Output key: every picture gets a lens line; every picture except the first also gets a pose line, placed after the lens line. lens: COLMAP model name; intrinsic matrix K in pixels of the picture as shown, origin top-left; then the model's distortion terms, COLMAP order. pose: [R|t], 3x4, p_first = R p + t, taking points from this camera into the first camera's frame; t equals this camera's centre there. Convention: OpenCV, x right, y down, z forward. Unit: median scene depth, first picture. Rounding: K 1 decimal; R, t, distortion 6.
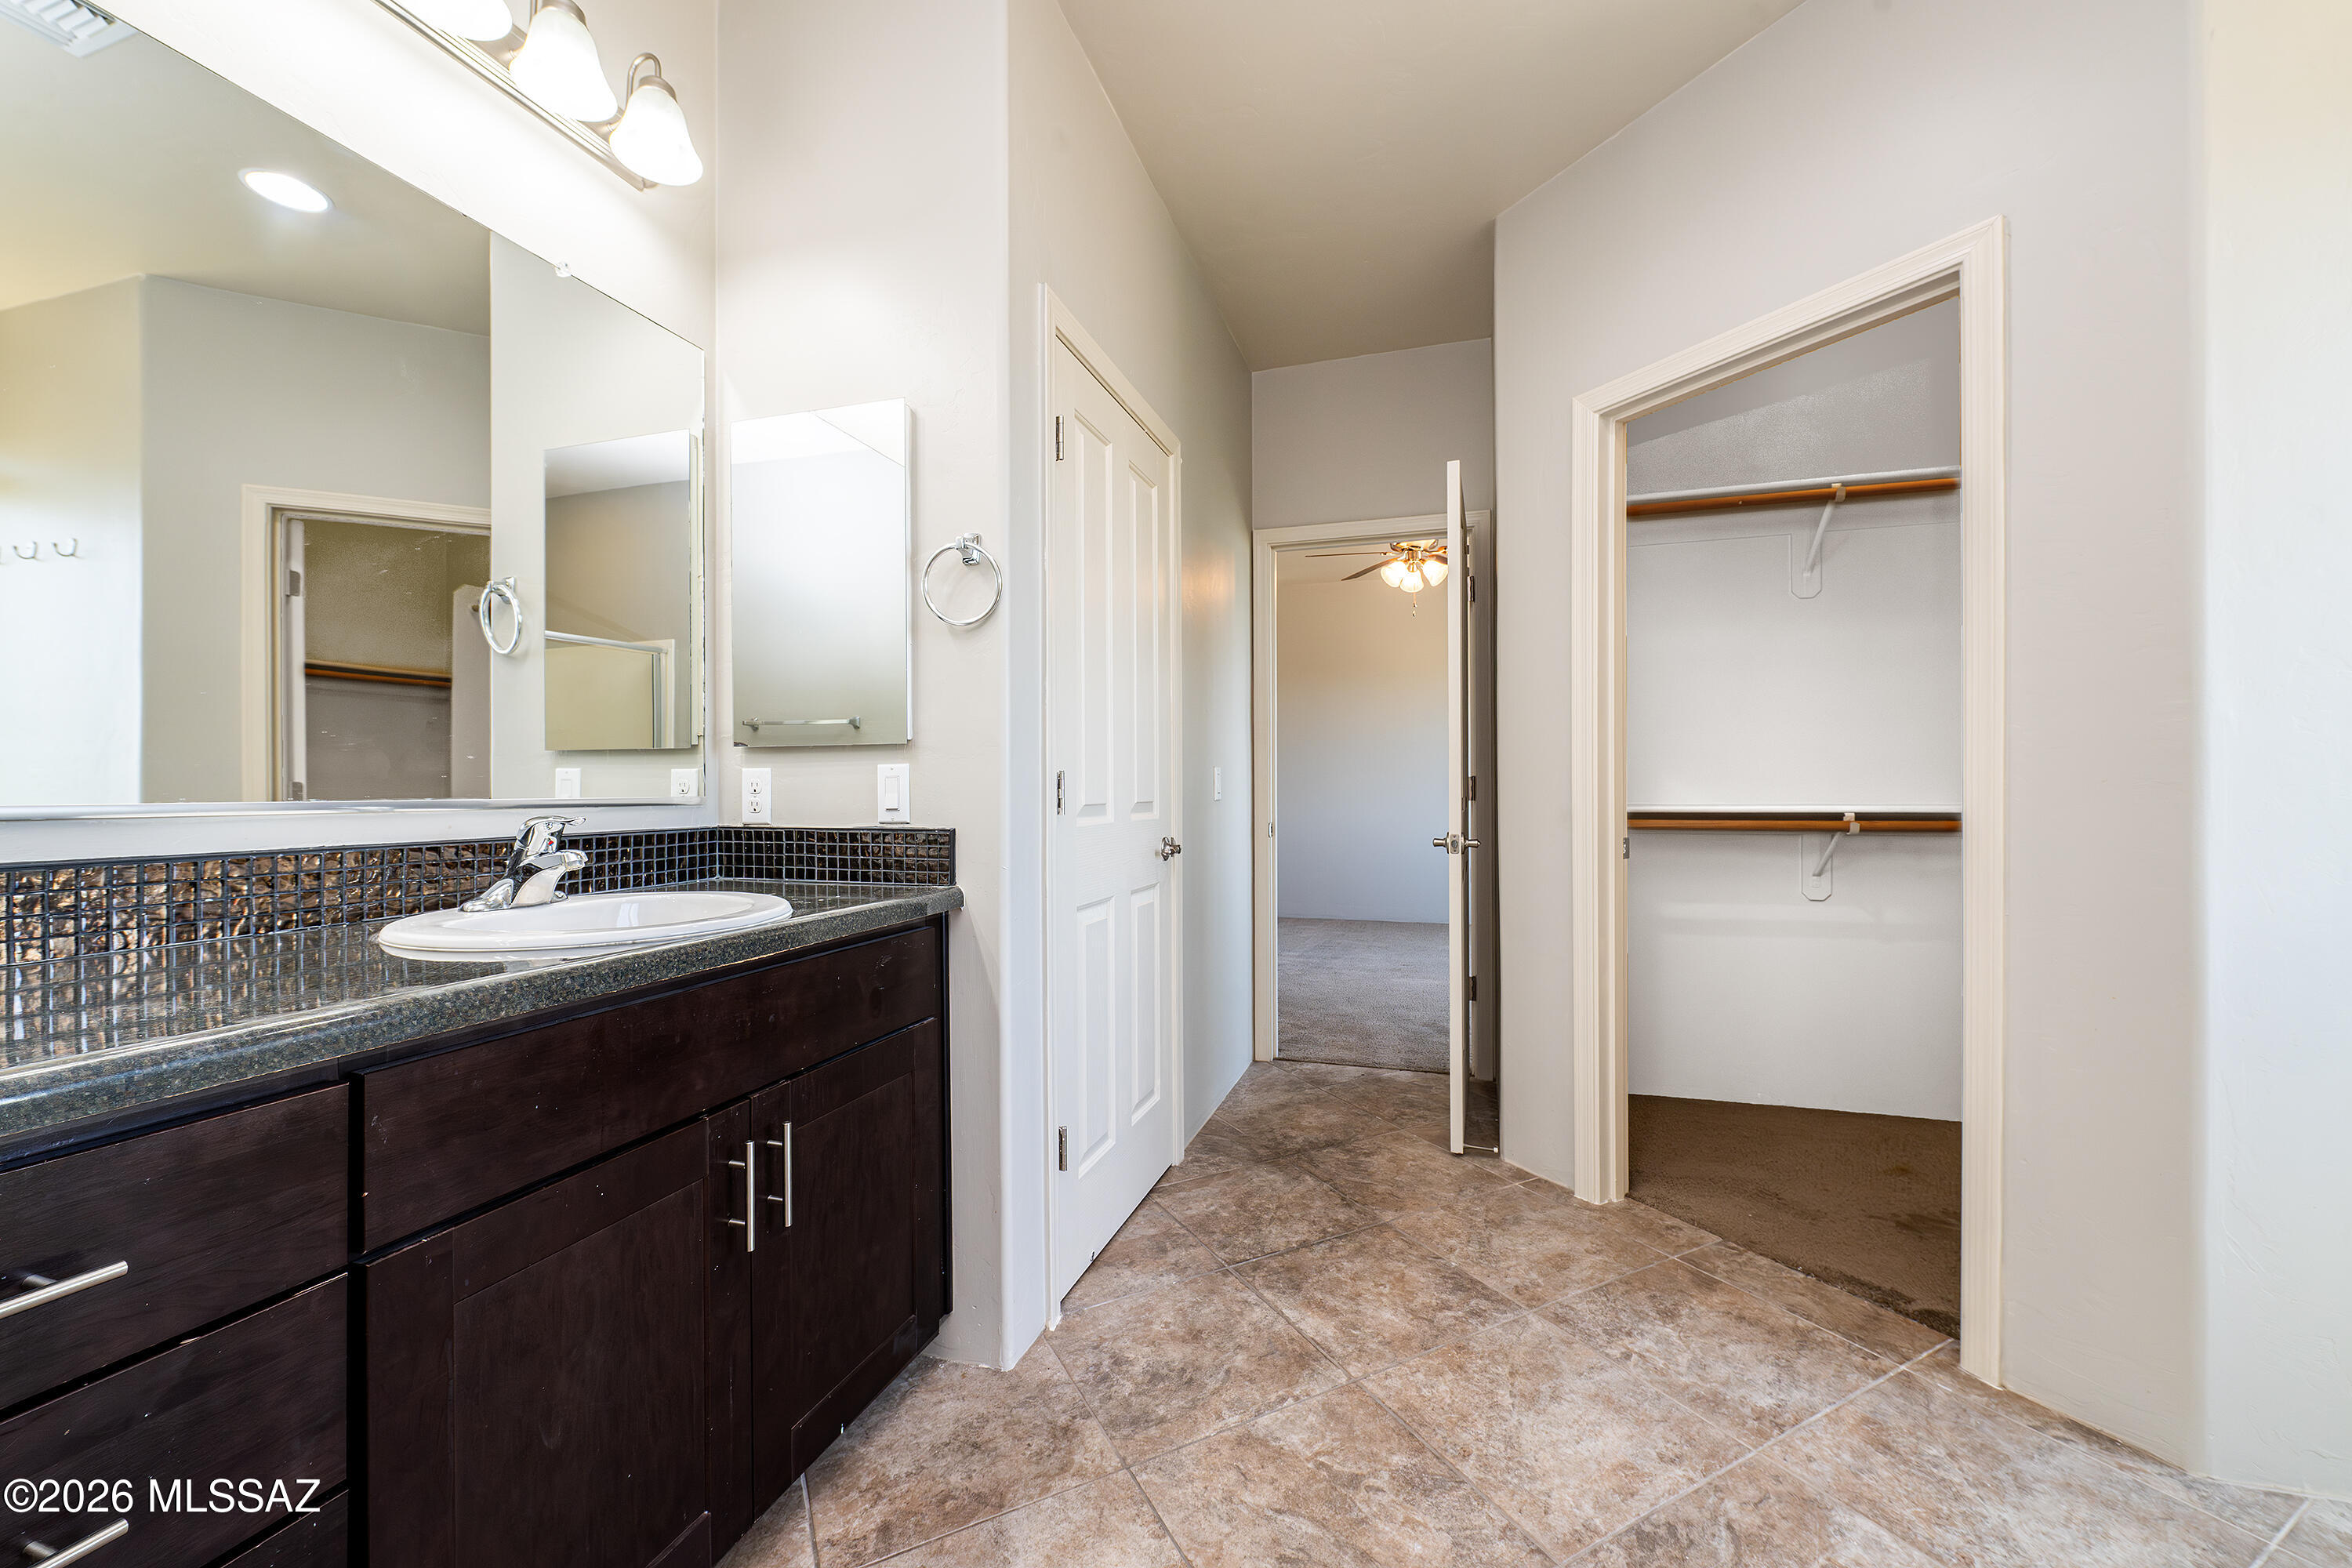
lens RADIAL K [[917.5, 0, 1194.4], [0, 917.5, 786.9], [0, 0, 1]] dist [0.000433, 0.000280]
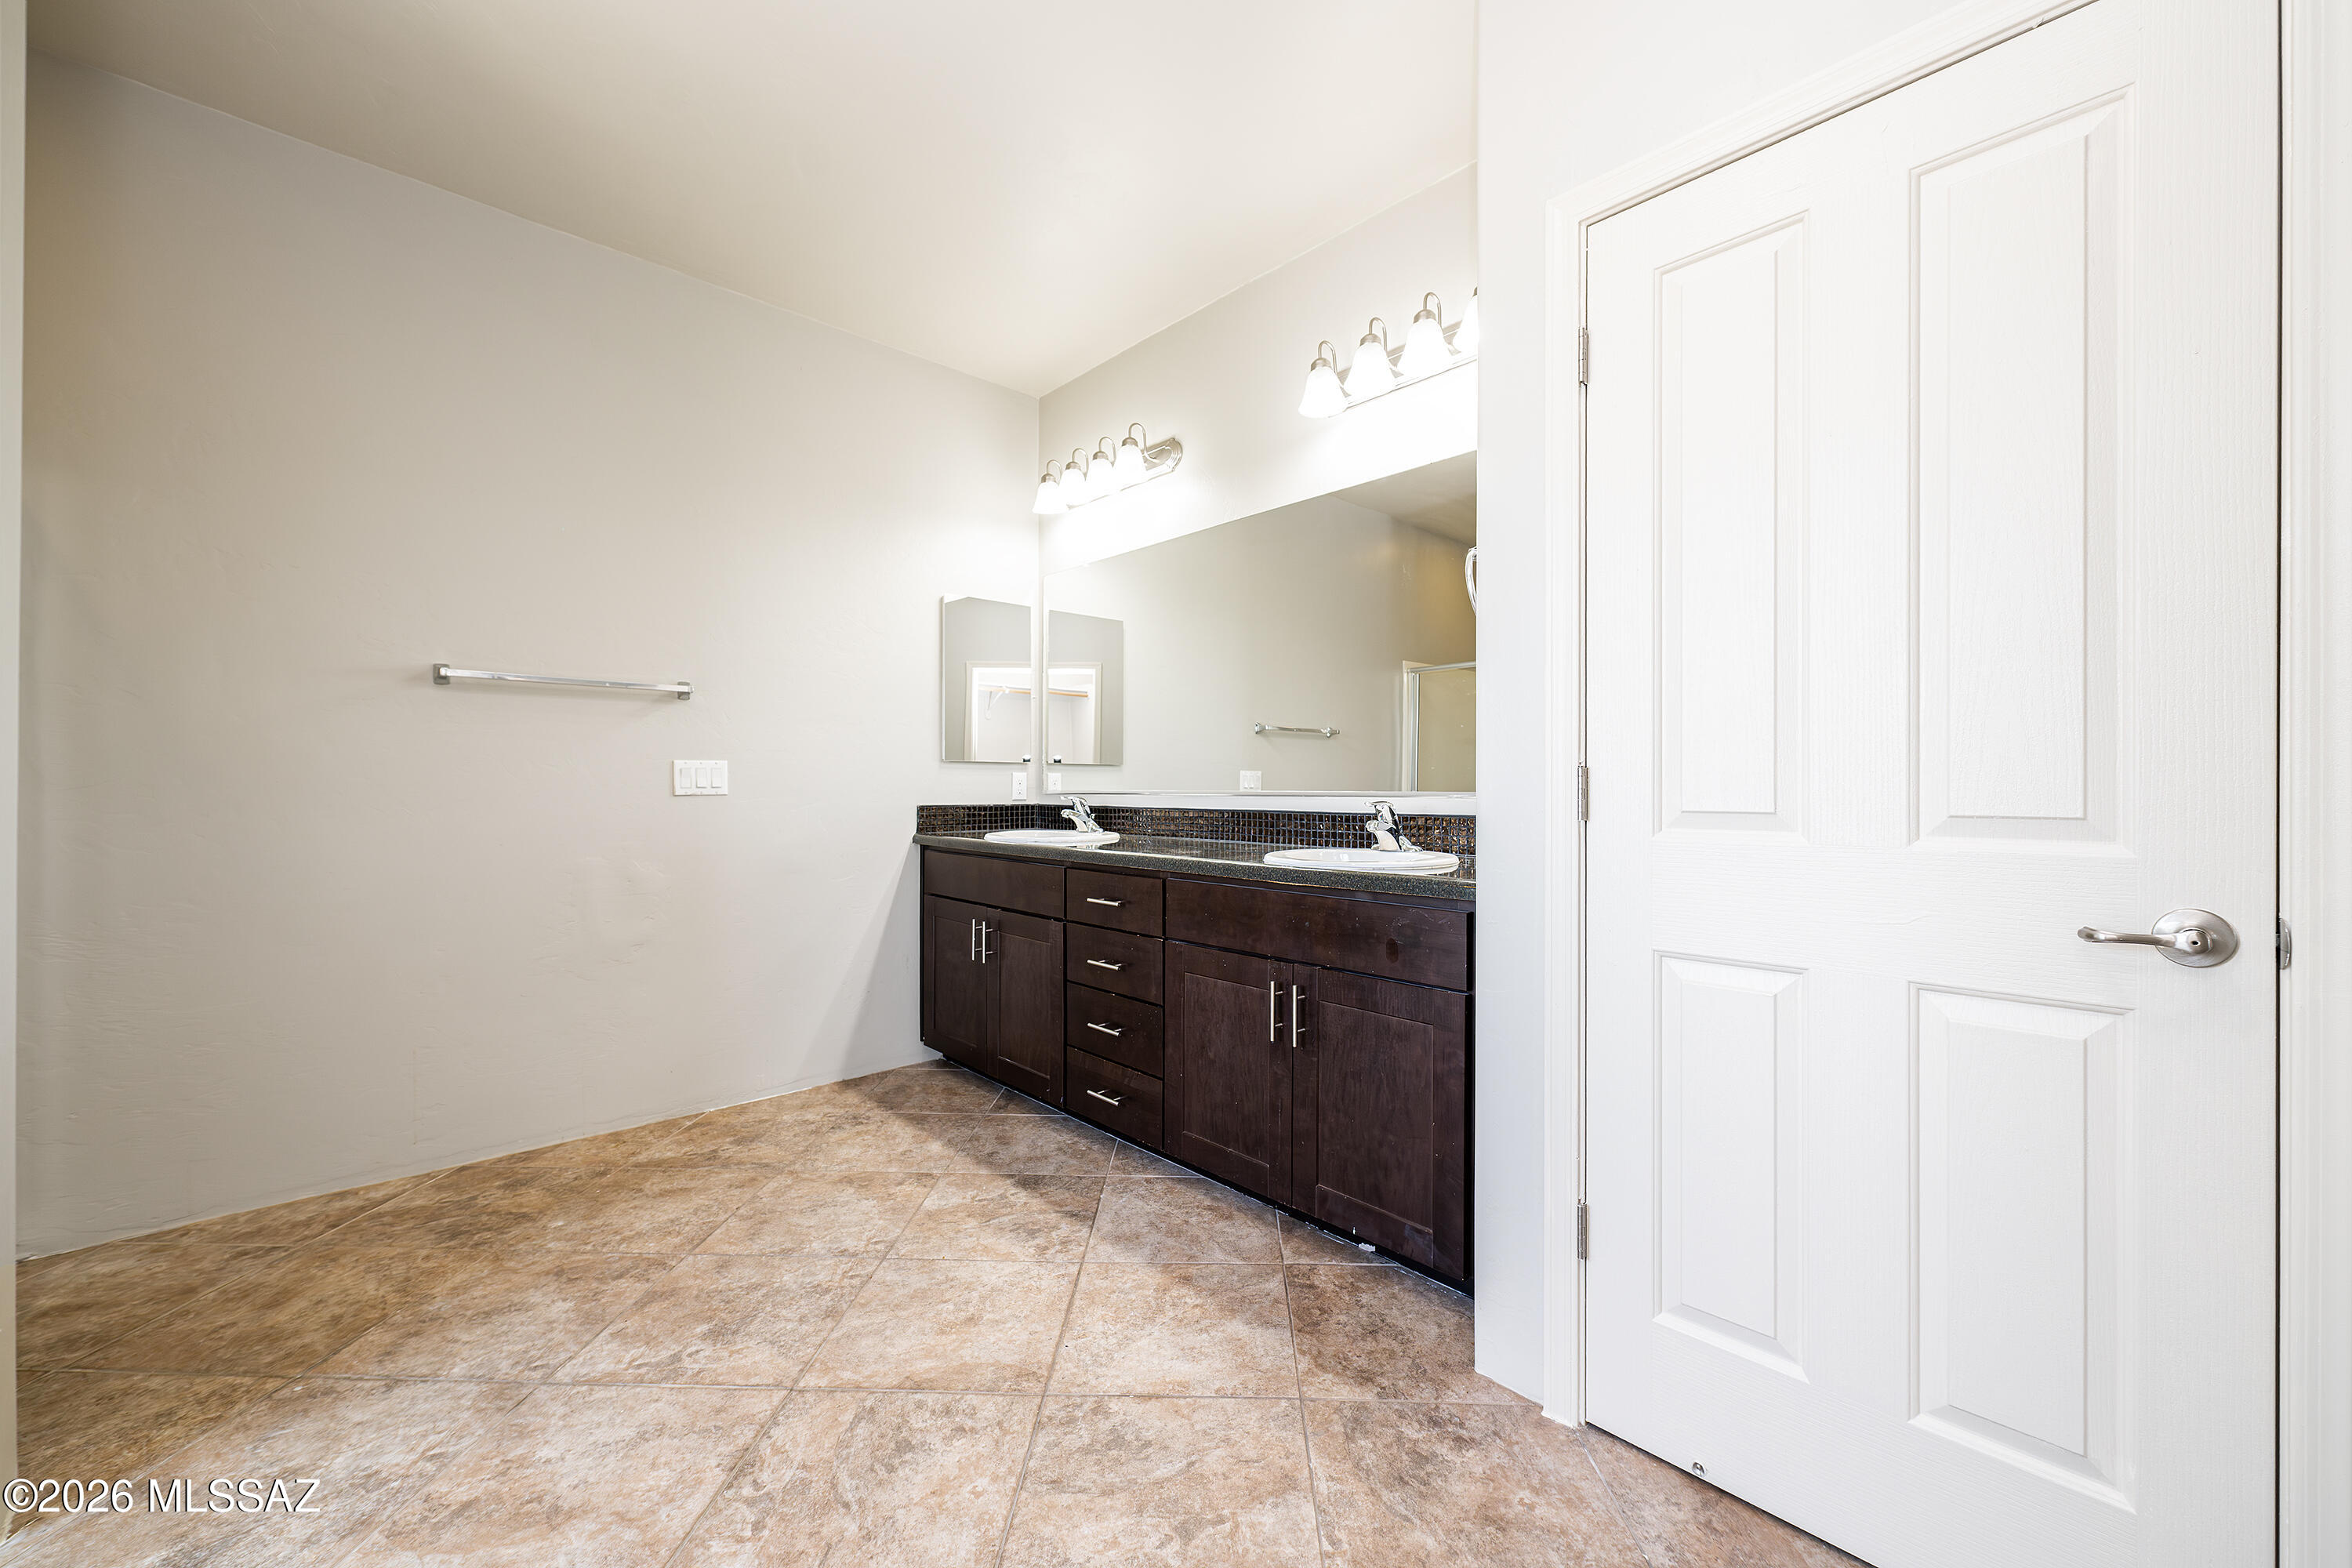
lens RADIAL K [[917.5, 0, 1183.4], [0, 917.5, 781.4], [0, 0, 1]] dist [0.000433, 0.000280]
pose [[-0.503811, 0.001234, -0.863813, 0.989185], [0.006090, 0.999979, -0.002123, -0.005111], [0.863792, -0.006330, -0.503808, 1.488365]]
